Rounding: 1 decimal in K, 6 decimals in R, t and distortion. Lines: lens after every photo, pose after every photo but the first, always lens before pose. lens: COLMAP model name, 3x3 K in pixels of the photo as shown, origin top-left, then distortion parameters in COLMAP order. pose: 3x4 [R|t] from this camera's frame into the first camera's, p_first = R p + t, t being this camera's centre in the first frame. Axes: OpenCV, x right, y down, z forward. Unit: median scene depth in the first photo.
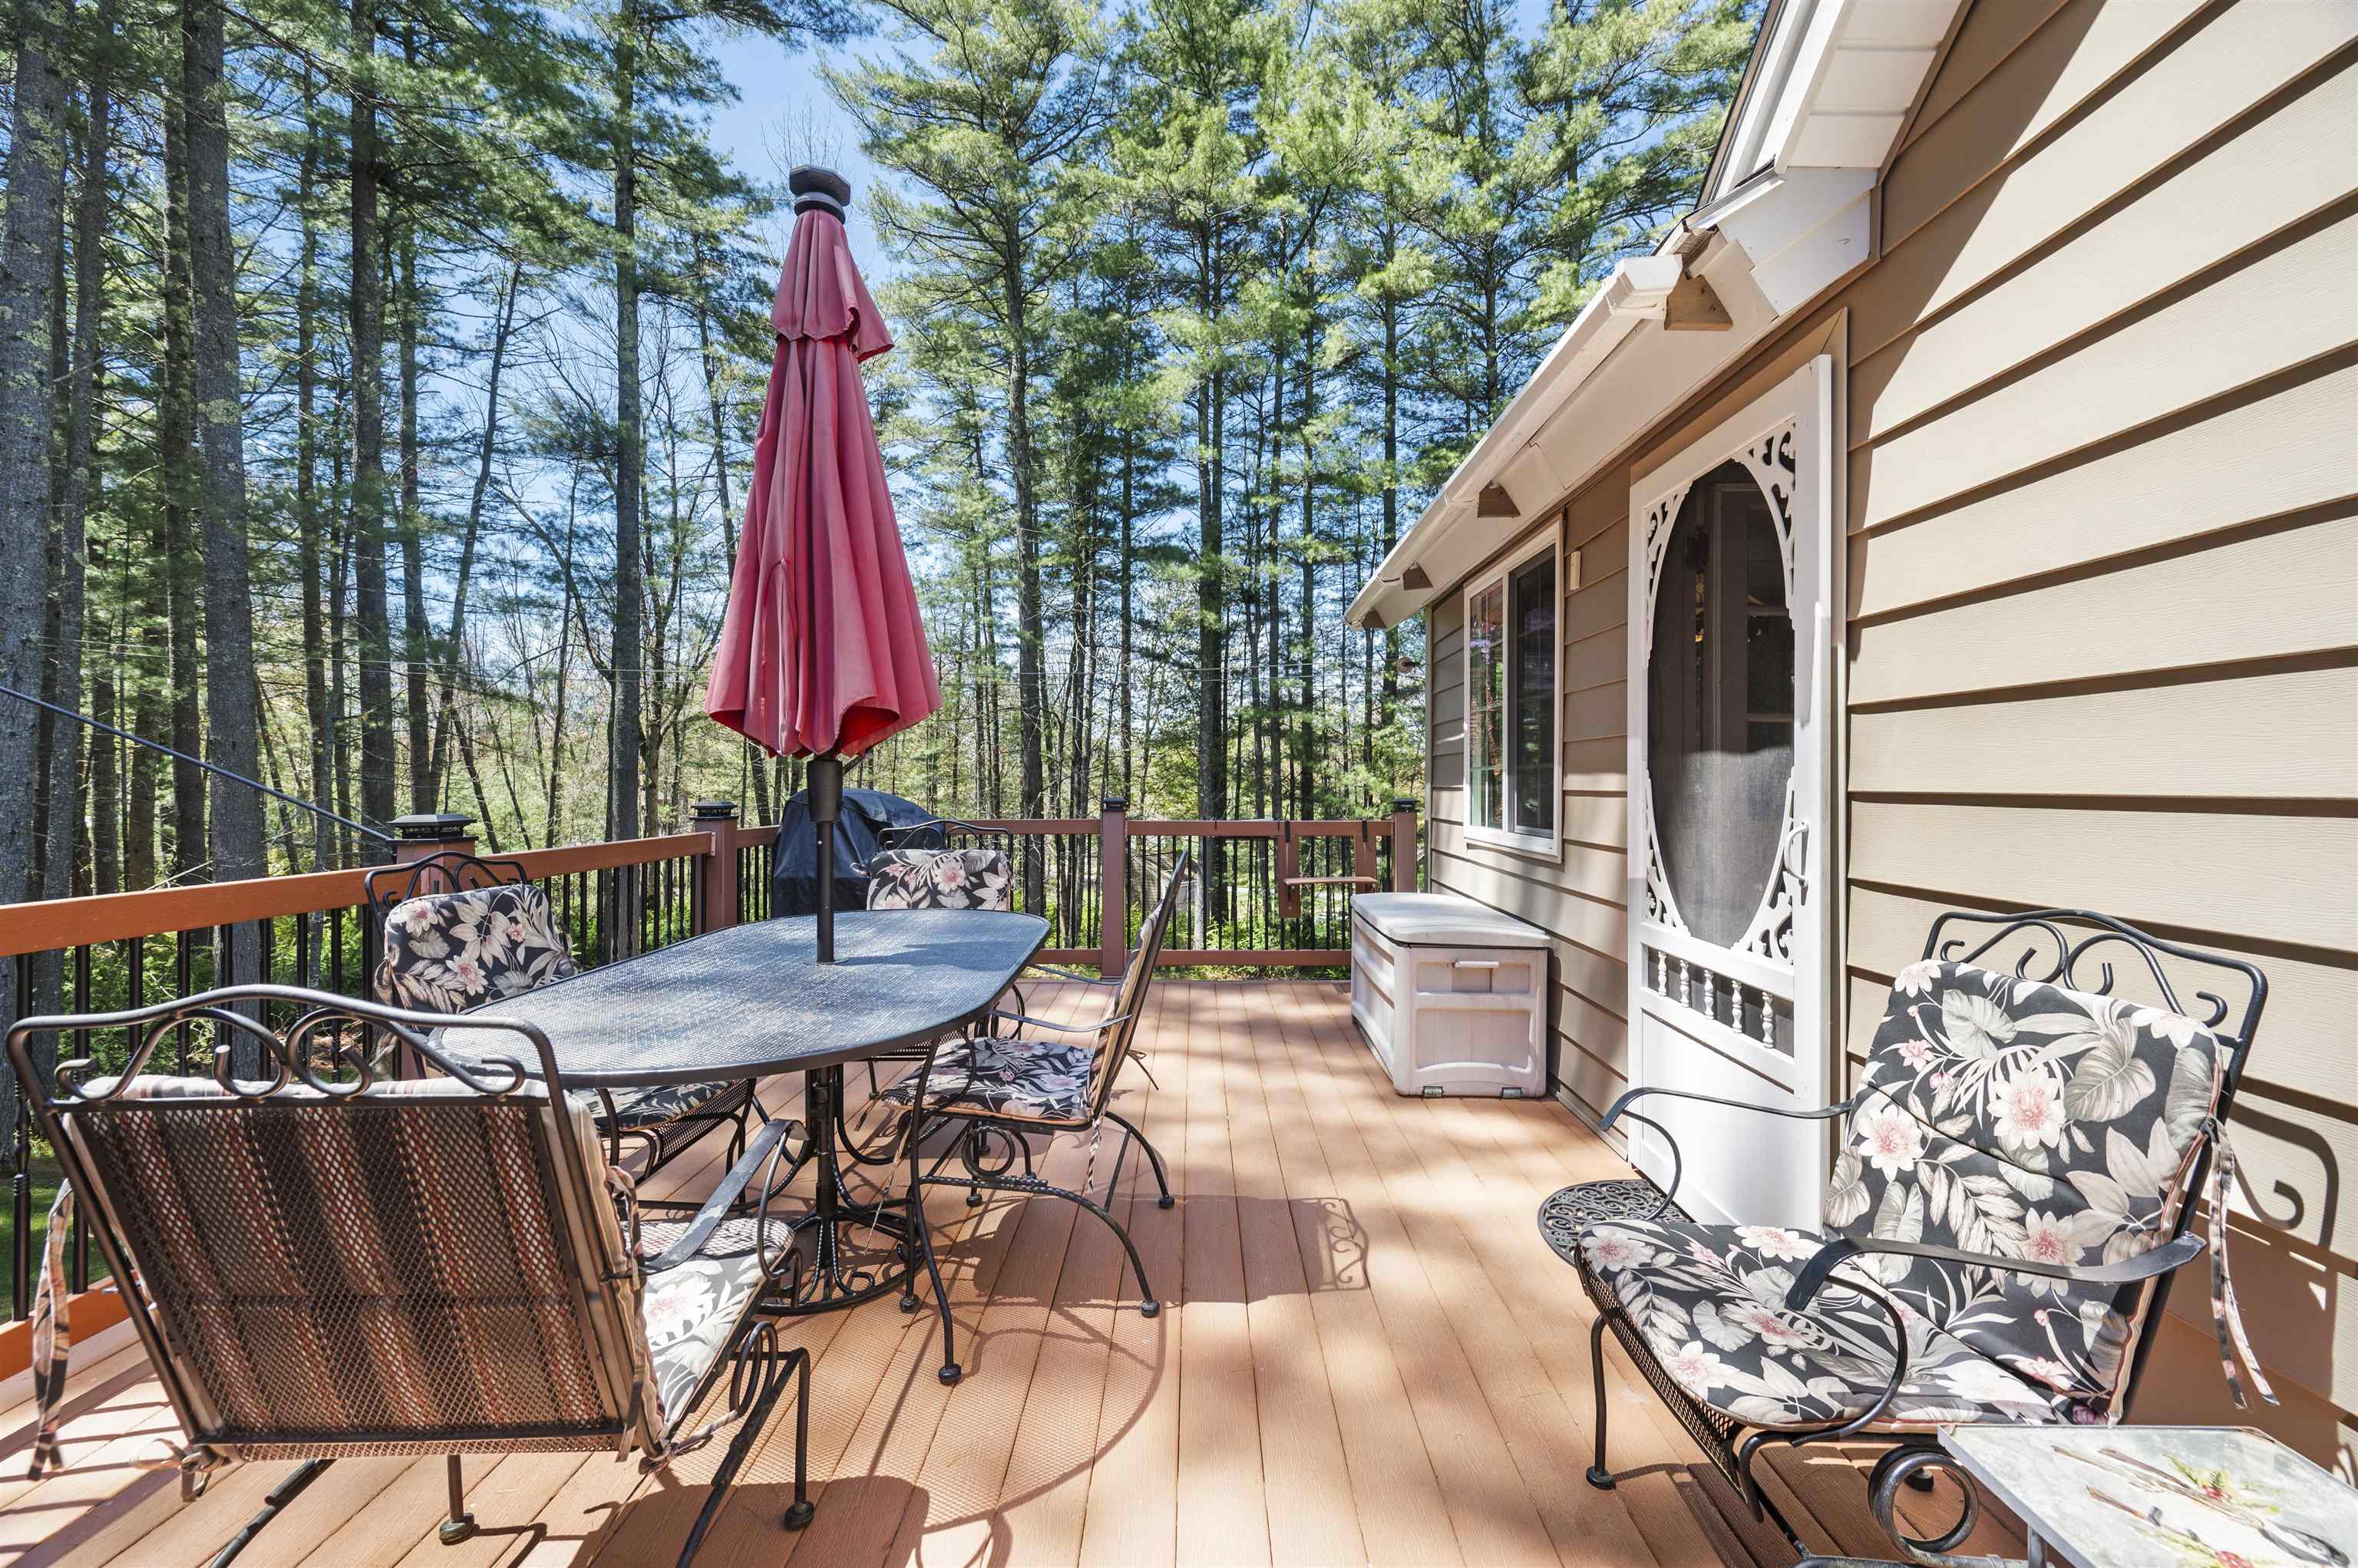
lens RADIAL K [[933.1, 0, 1186.2], [0, 933.1, 786.8], [0, 0, 1]] dist [-0.006167, 0.000964]
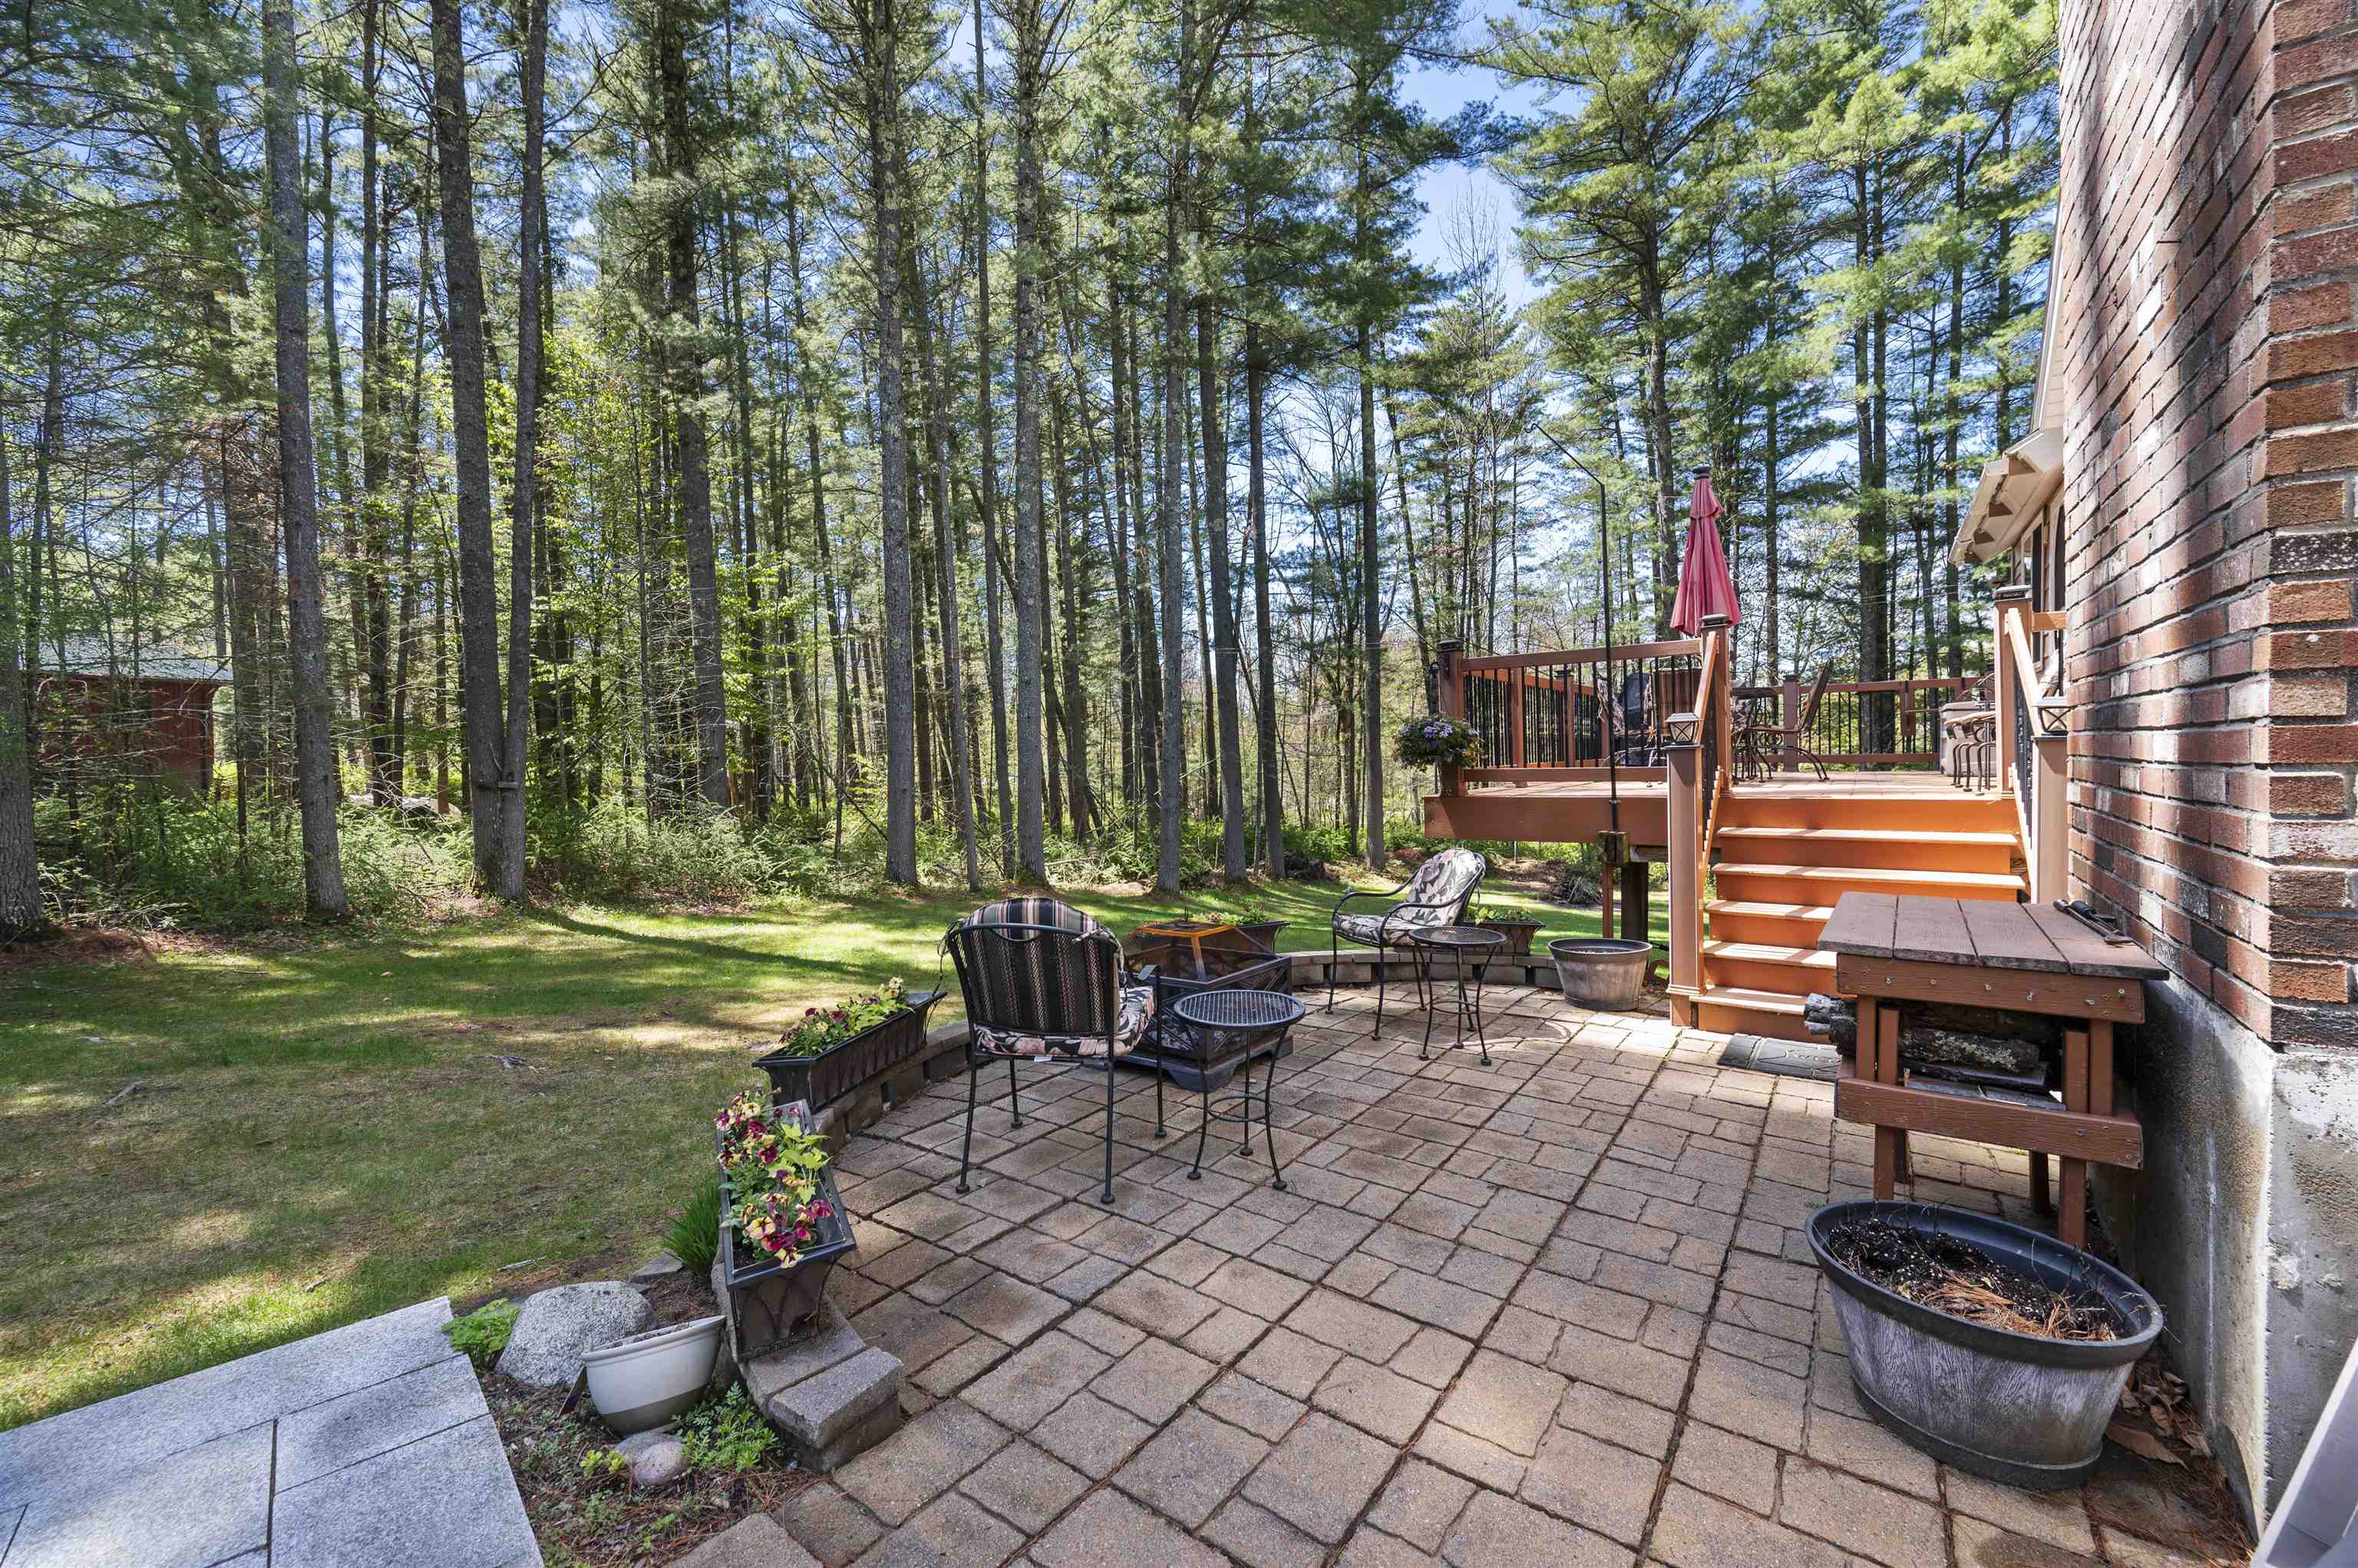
lens RADIAL K [[933.1, 0, 1193.1], [0, 933.1, 784.5], [0, 0, 1]] dist [-0.006167, 0.000964]
pose [[0.817591, -0.005049, -0.575777, 0.003732], [0.022460, 0.999480, 0.023128, 0.028850], [0.575361, -0.031841, 0.817279, -0.231215]]
